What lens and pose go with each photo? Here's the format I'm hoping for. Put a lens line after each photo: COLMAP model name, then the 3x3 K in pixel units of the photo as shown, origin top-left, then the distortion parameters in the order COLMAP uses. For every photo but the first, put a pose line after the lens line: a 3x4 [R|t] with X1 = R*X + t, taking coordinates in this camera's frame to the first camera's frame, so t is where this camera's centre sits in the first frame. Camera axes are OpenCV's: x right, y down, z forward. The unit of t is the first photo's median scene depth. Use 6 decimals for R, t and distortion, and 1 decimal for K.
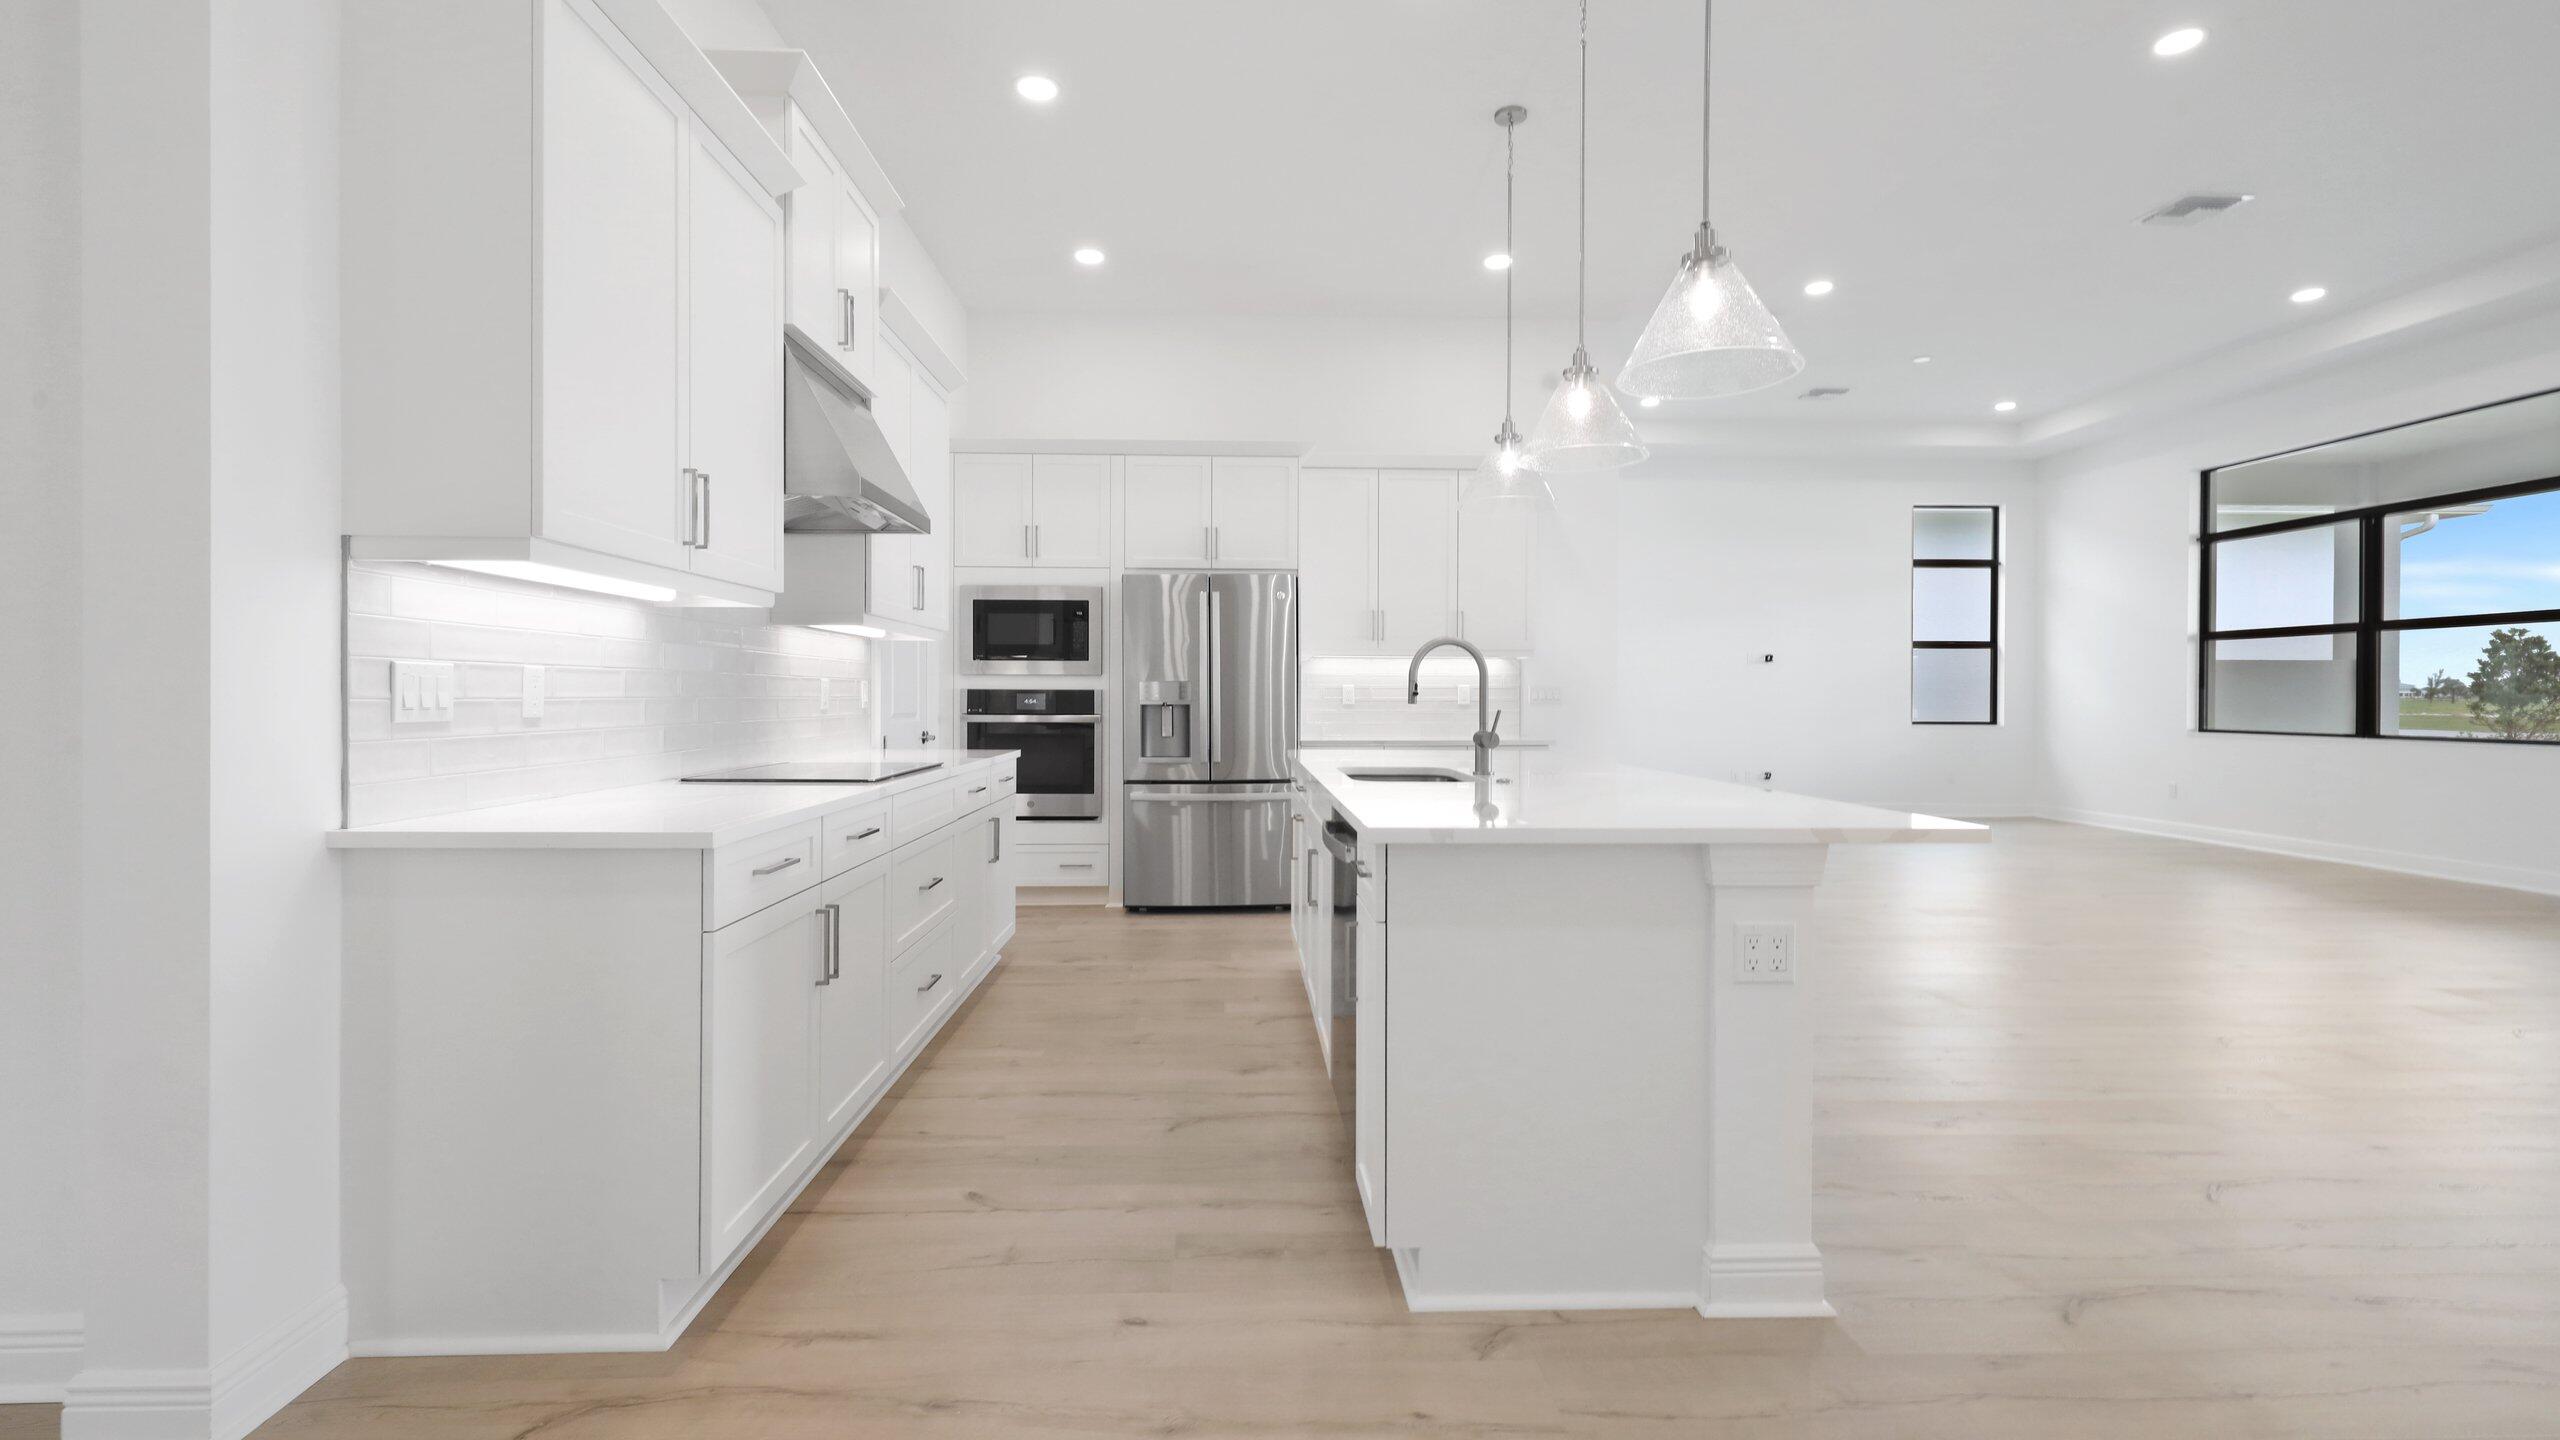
lens RADIAL K [[1125.0, 0, 1260.8], [0, 1125.0, 697.2], [0, 0, 1]] dist [0.009253, -0.000052]
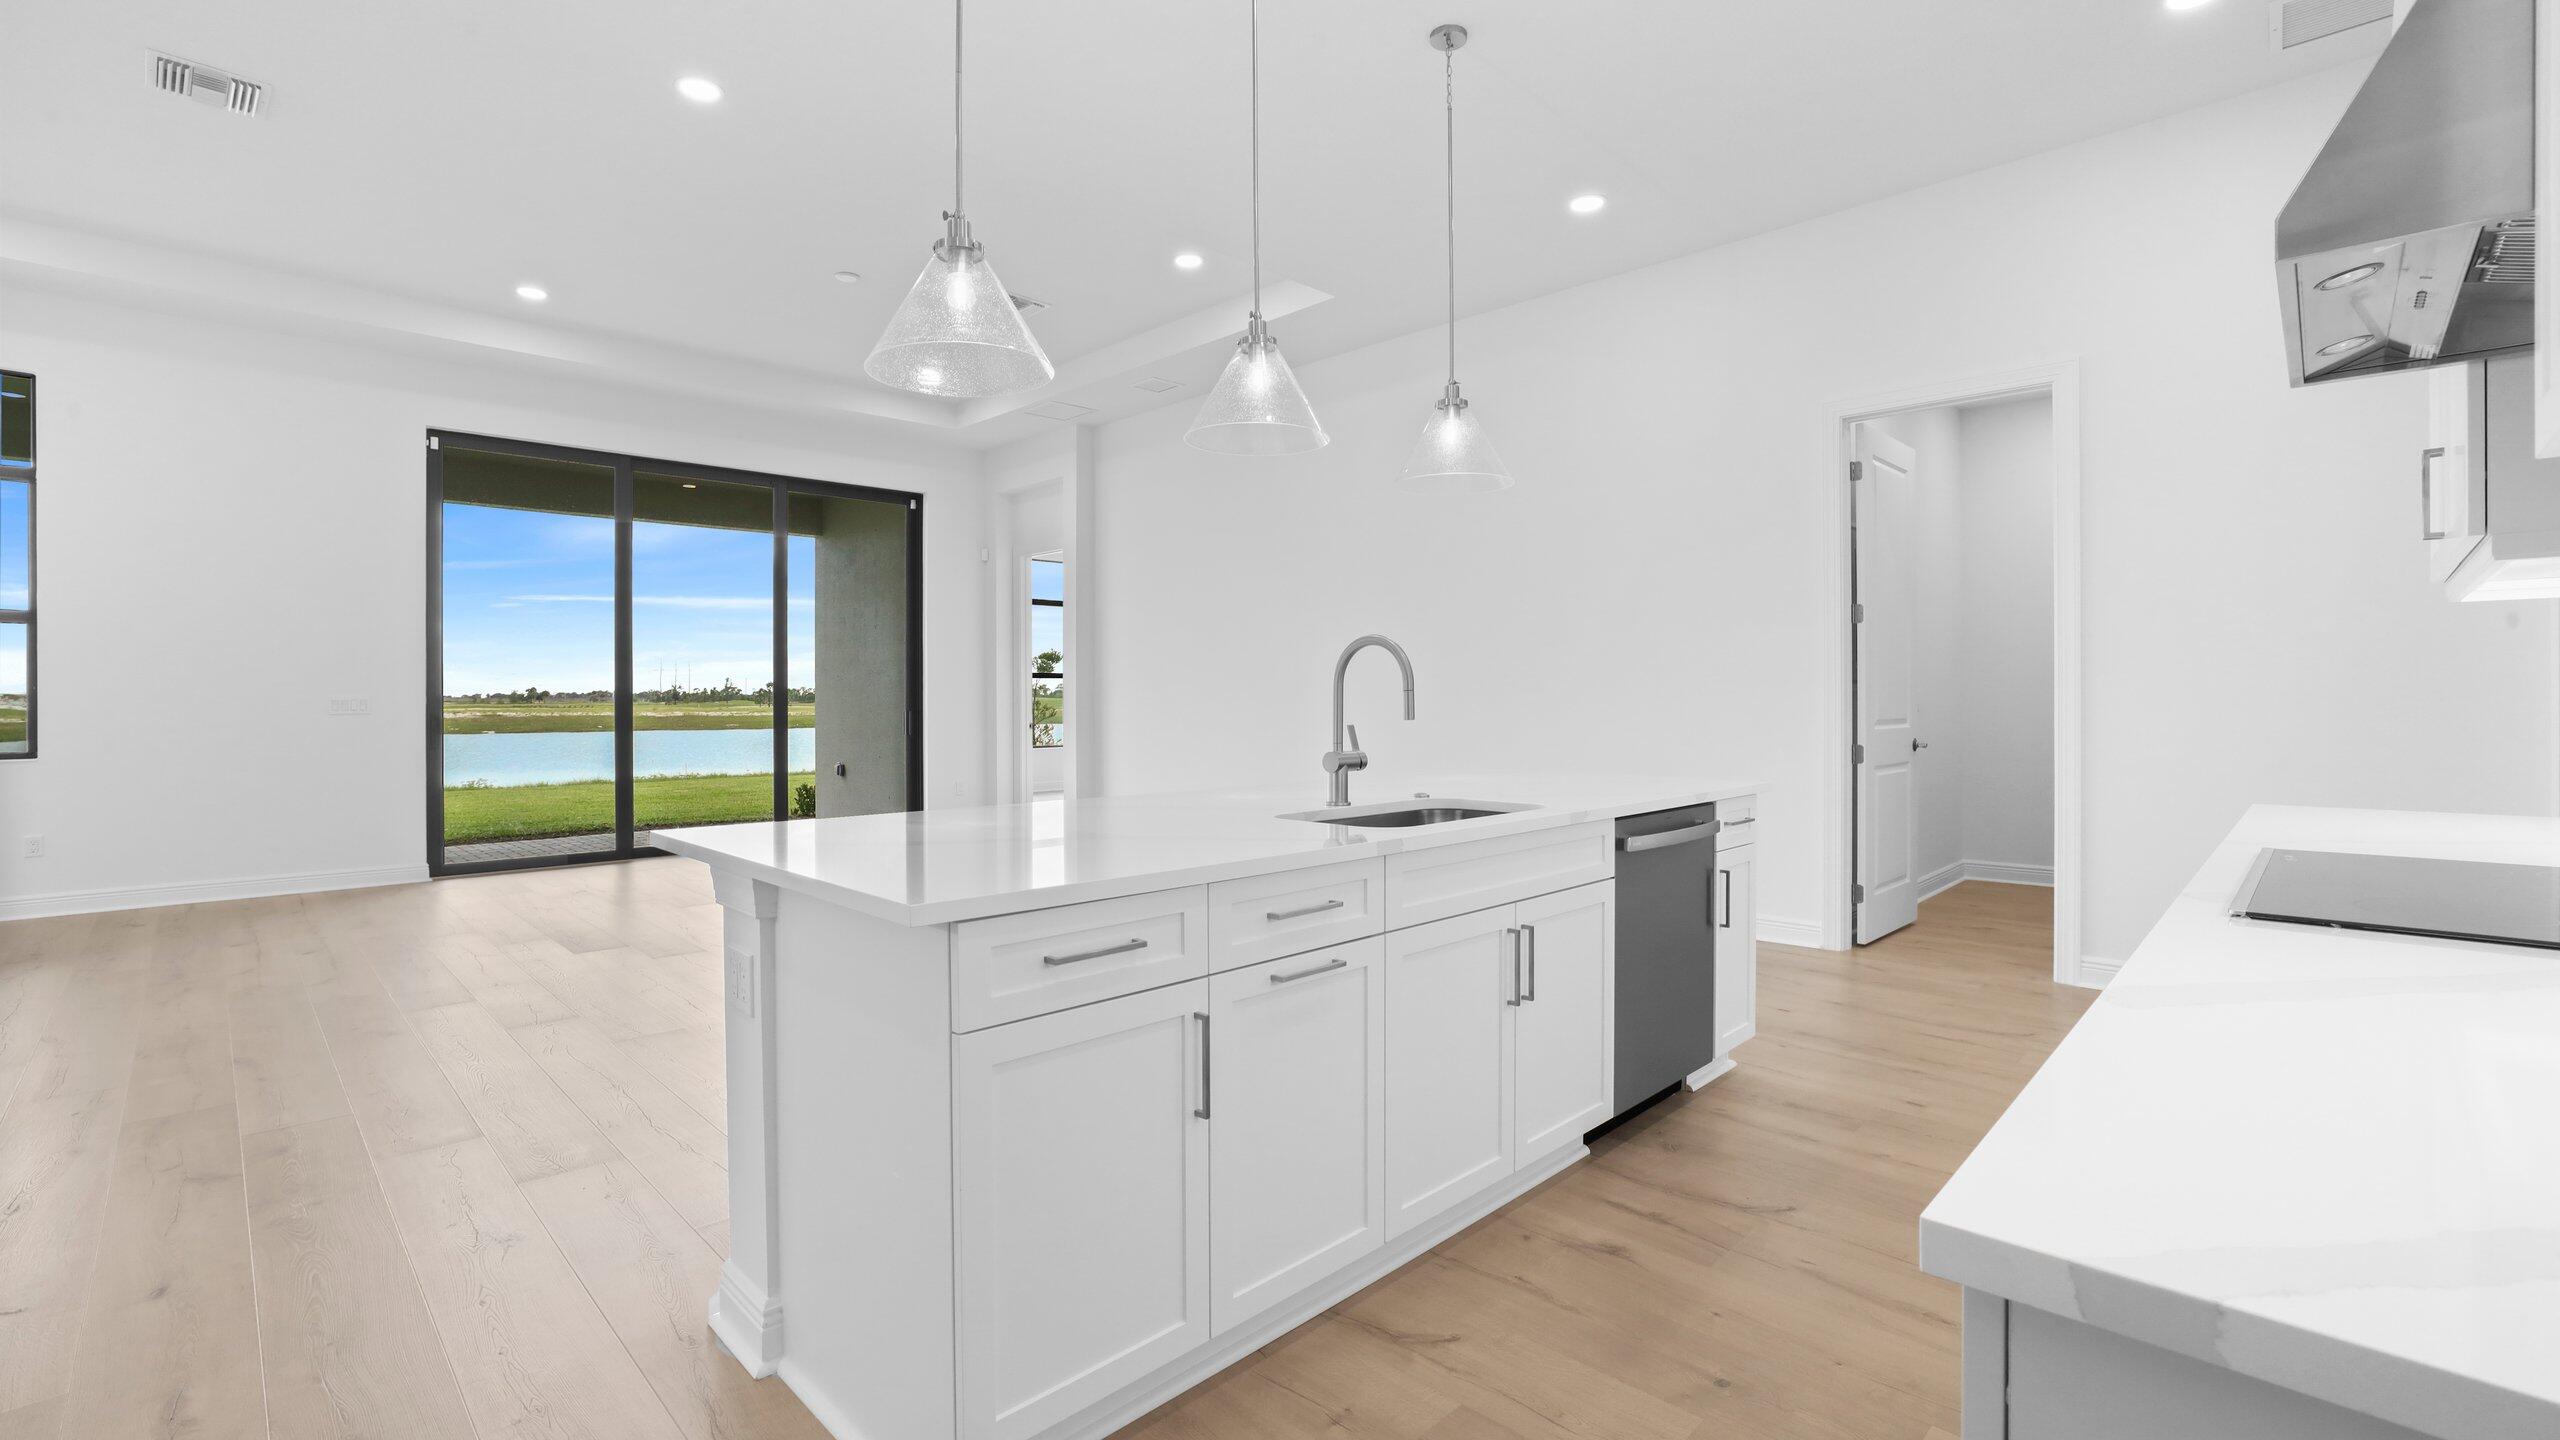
lens RADIAL K [[1102.6, 0, 1236.5], [0, 1102.6, 707.9], [0, 0, 1]] dist [-0.029589, 0.010048]
pose [[-0.672462, -0.005794, 0.740109, -0.308125], [0.001808, 0.999954, 0.009471, -0.009128], [-0.740129, 0.007706, -0.672421, 1.406440]]
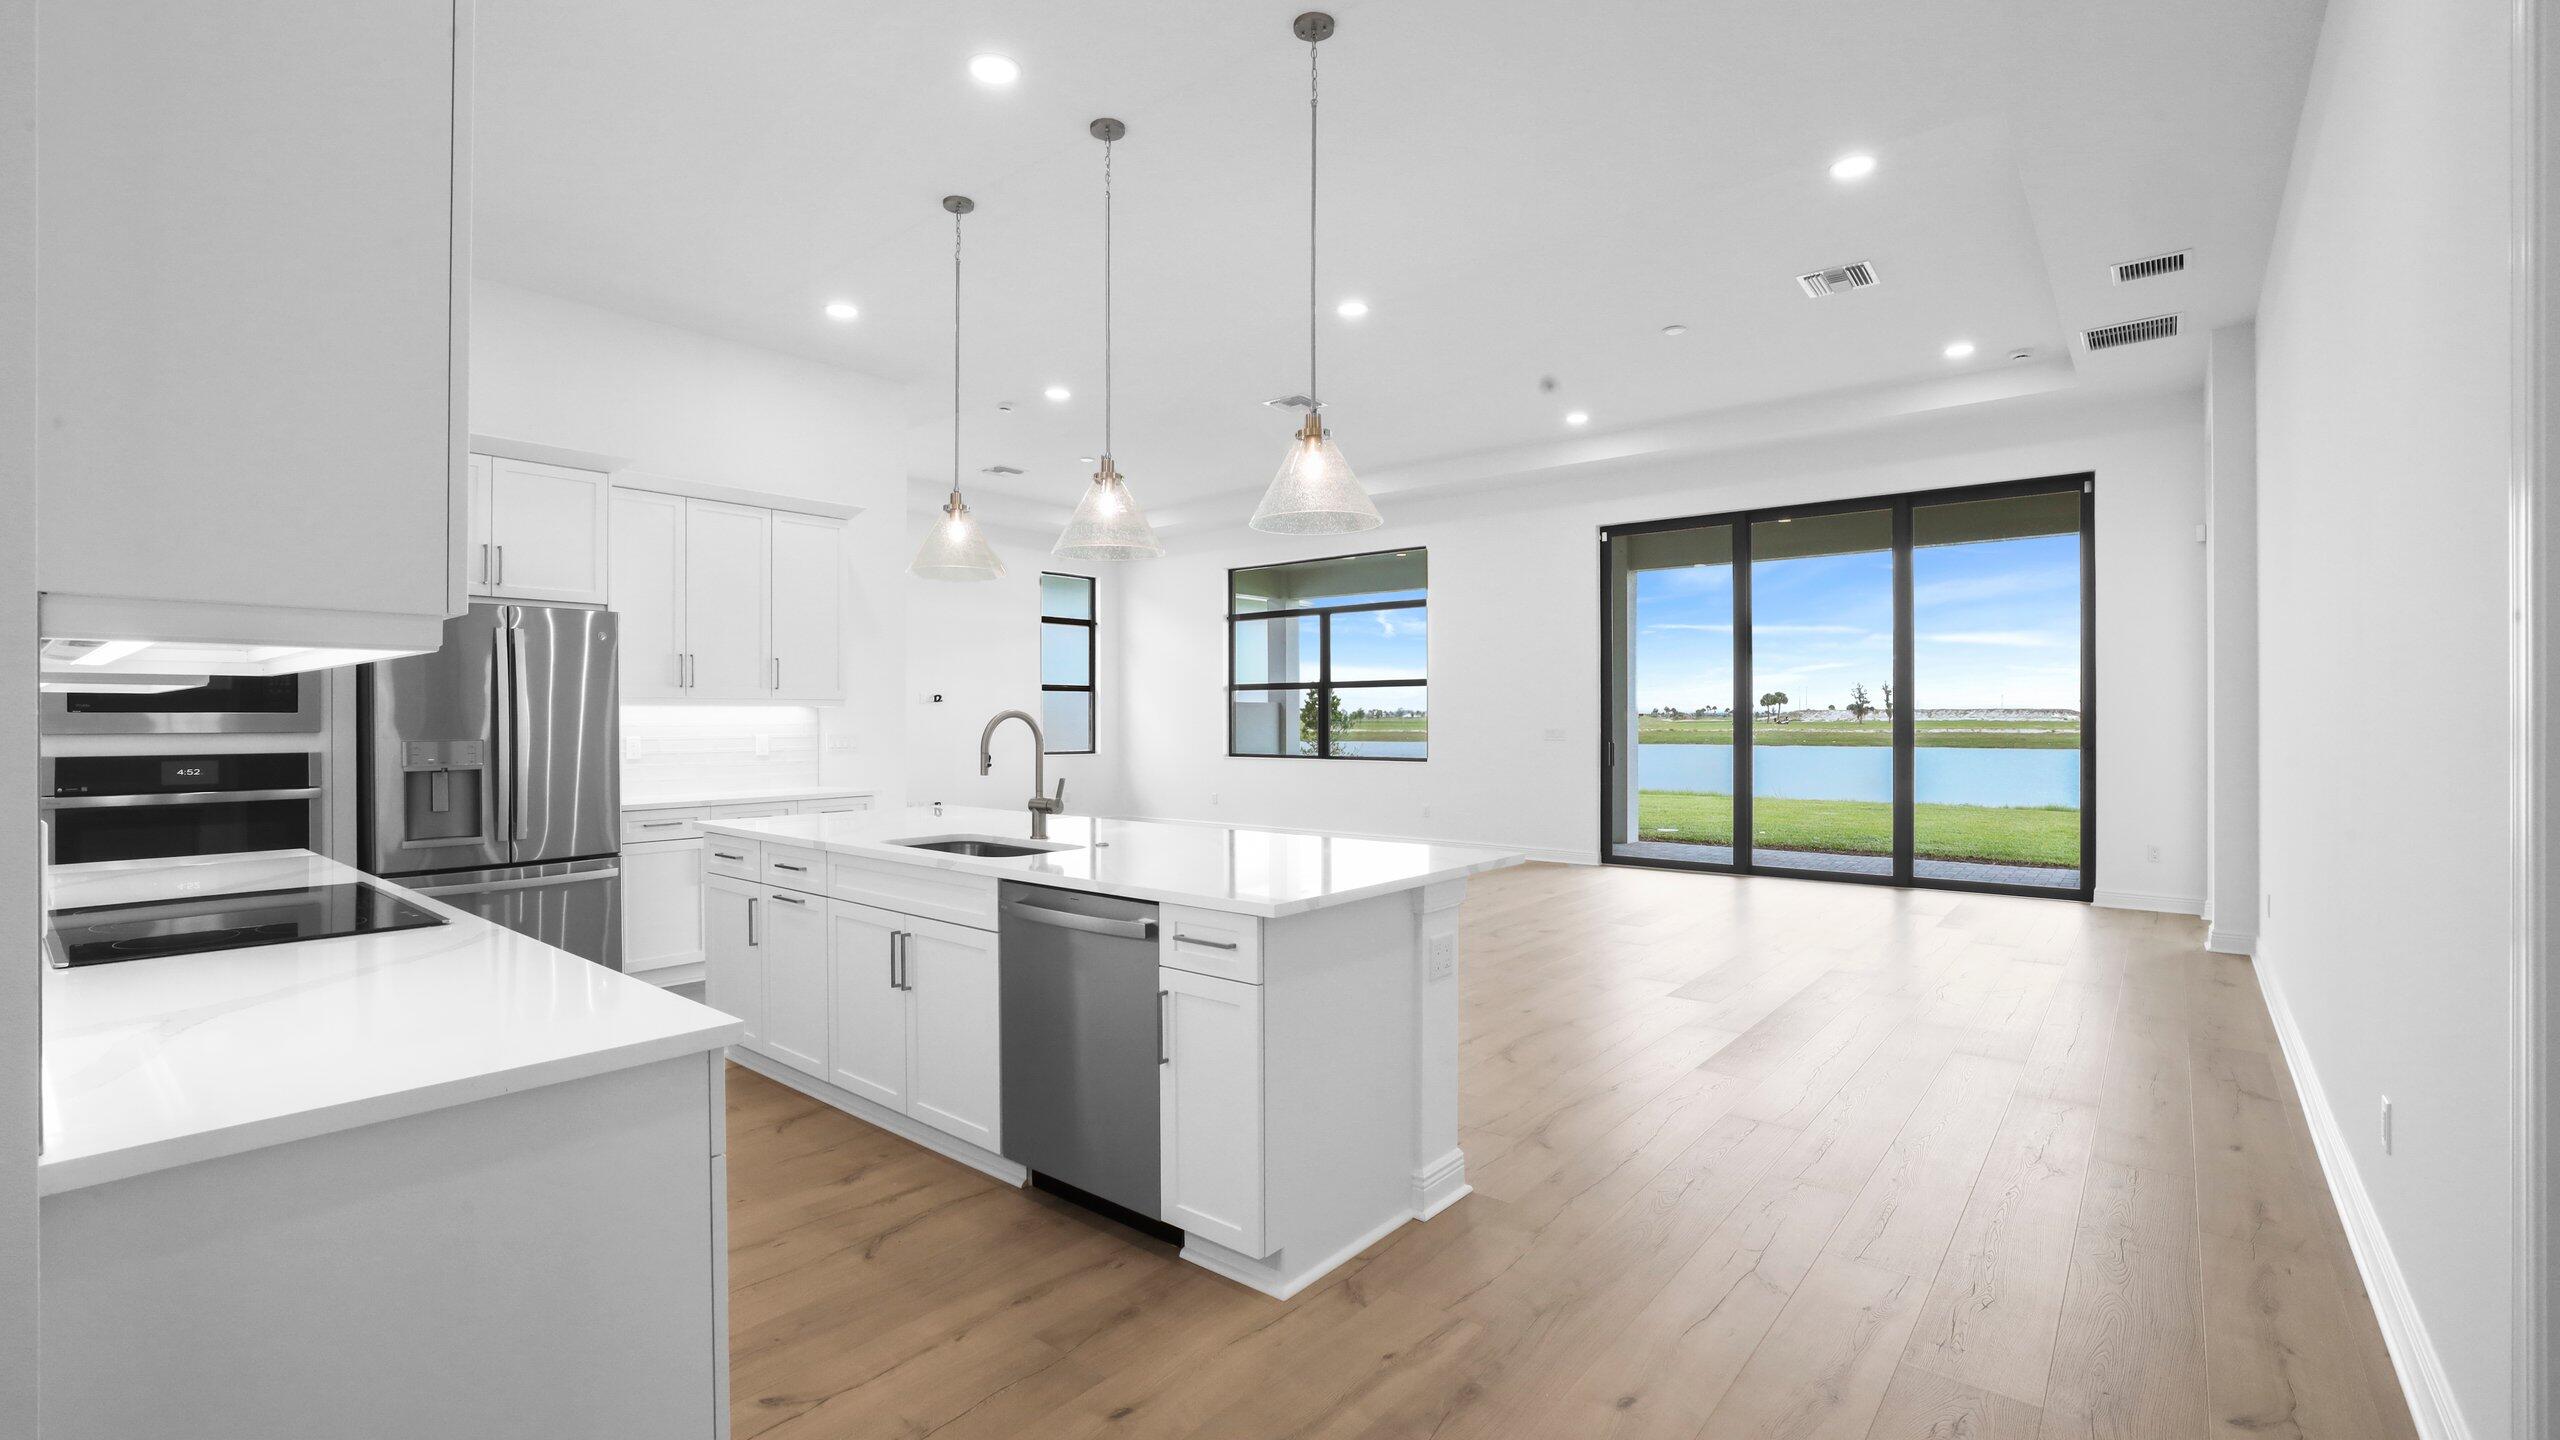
lens RADIAL K [[1107.5, 0, 1259.0], [0, 1107.5, 717.3], [0, 0, 1]] dist [-0.028781, 0.000411]
pose [[0.670580, -0.004497, 0.741824, -0.393905], [0.005822, 0.999983, 0.000800, -0.040968], [-0.741815, 0.003783, 0.670594, 0.122152]]
